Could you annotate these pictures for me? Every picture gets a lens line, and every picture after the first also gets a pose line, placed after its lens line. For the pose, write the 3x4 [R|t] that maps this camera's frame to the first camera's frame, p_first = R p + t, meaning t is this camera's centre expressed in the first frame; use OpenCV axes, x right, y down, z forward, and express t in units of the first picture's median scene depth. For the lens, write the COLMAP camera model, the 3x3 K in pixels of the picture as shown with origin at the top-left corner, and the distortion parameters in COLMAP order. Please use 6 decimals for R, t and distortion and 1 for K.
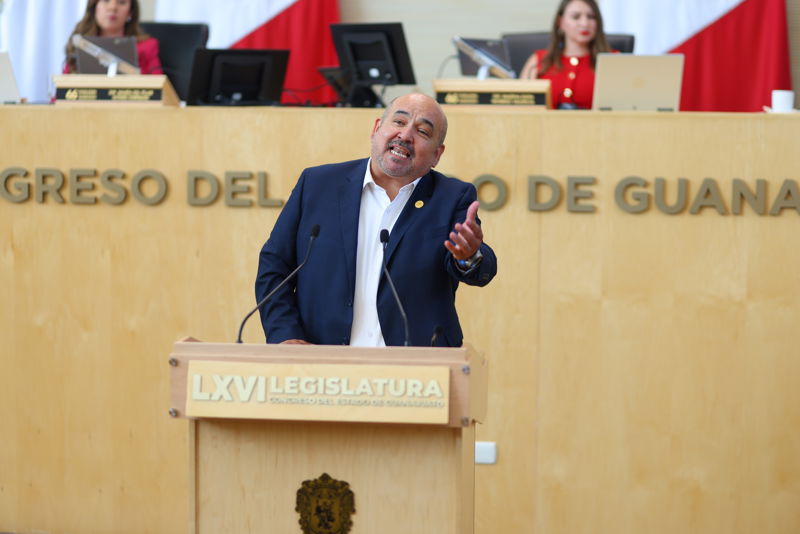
lens RADIAL K [[1904.0, 0, 400.0], [0, 1904.0, 267.0], [0, 0, 1]] dist [-0.012770, -0.004929]
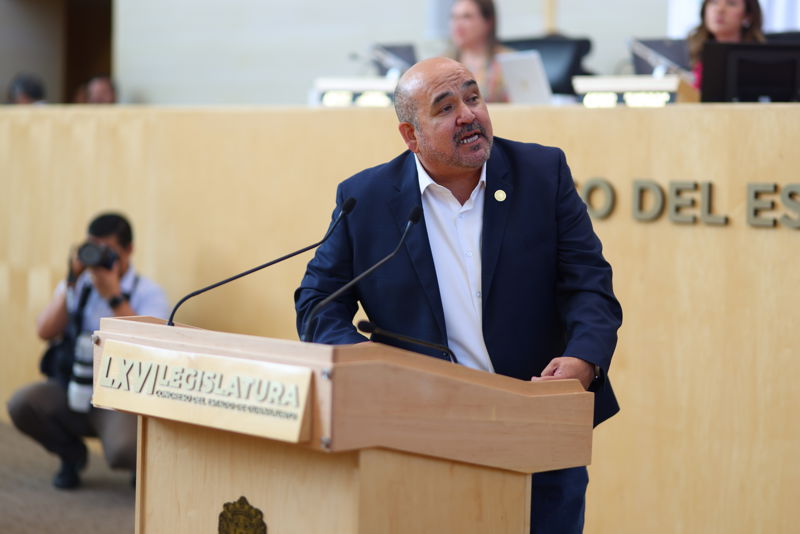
lens RADIAL K [[1904.0, 0, 400.0], [0, 1904.0, 267.0], [0, 0, 1]] dist [-0.012770, -0.004929]
pose [[0.773168, 0.046569, -0.632490, 0.511481], [-0.081416, 0.996337, -0.026165, 0.028143], [0.628954, 0.071725, 0.774127, 0.417415]]
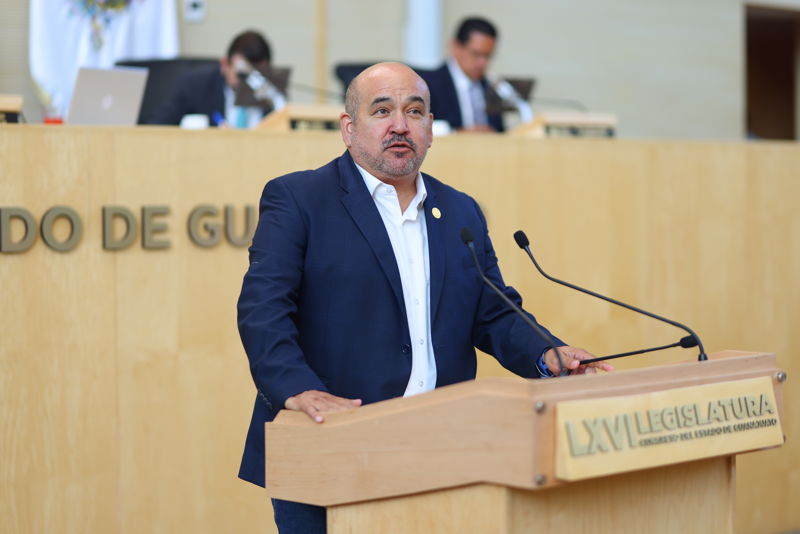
lens RADIAL K [[1897.9, 0, 401.8], [0, 1897.9, 281.2], [0, 0, 1]] dist [-0.506020, 7.019854]
pose [[0.638271, -0.049040, 0.768248, -0.672976], [0.091614, 0.995715, -0.012555, 0.007273], [-0.764341, 0.078396, 0.640029, 0.577377]]
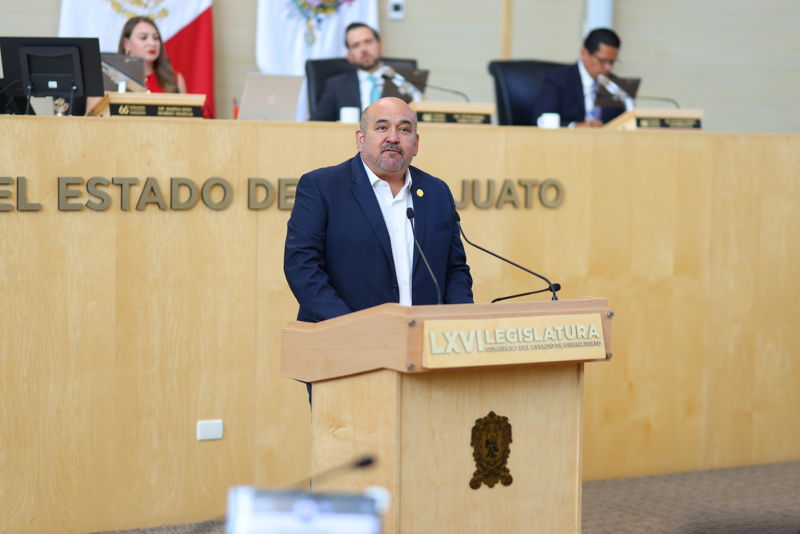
lens RADIAL K [[1904.0, 0, 400.0], [0, 1904.0, 267.0], [0, 0, 1]] dist [-0.012770, -0.004929]
pose [[0.774222, -0.036437, 0.631864, -0.835487], [0.050887, 0.998693, -0.004761, 0.020772], [-0.630865, 0.035840, 0.775064, 0.107710]]
